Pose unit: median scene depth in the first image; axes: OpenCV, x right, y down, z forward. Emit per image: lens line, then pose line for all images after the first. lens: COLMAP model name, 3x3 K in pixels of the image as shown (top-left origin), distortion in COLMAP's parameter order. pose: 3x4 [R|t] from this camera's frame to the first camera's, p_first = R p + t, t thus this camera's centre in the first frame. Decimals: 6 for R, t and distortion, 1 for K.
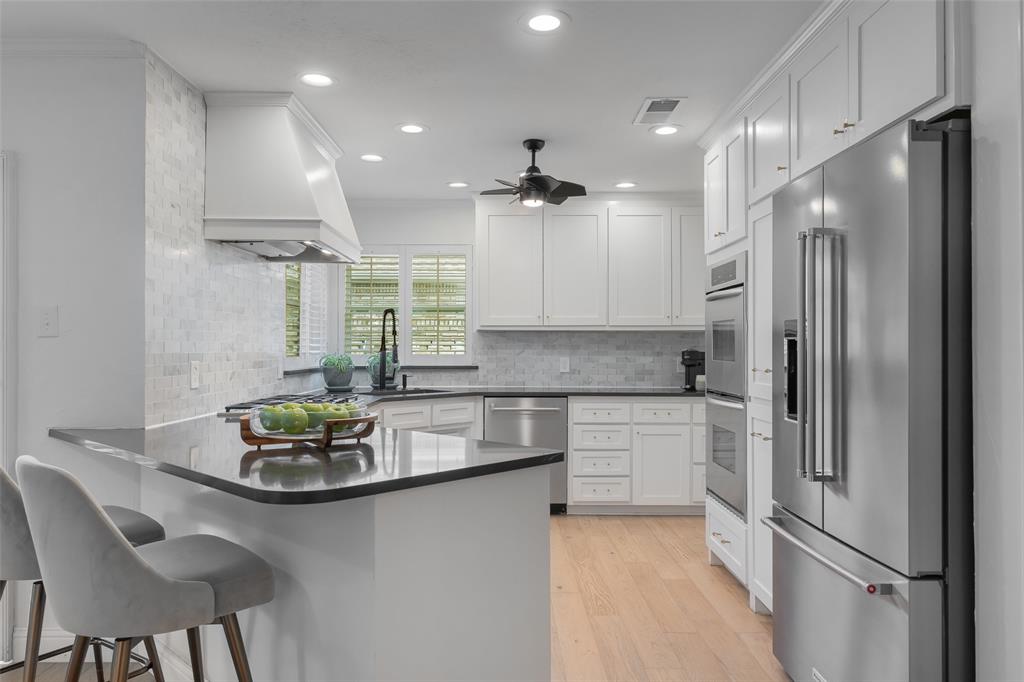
lens RADIAL K [[709.9, 0, 511.9], [0, 709.9, 342.1], [0, 0, 1]] dist [0.008039, 0.000250]
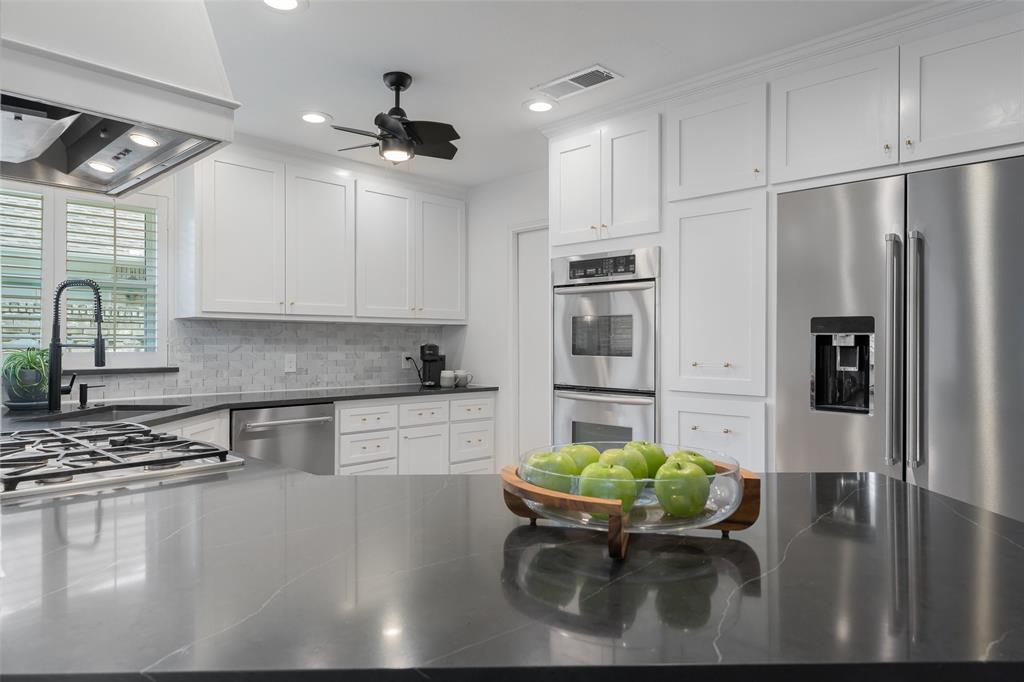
lens RADIAL K [[650.2, 0, 512.3], [0, 650.2, 341.1], [0, 0, 1]] dist [-0.009301, -0.002068]
pose [[0.701507, 0.002173, 0.712659, -0.280305], [-0.006609, 0.999972, 0.003456, 0.002470], [-0.712632, -0.007134, 0.701502, 0.297101]]
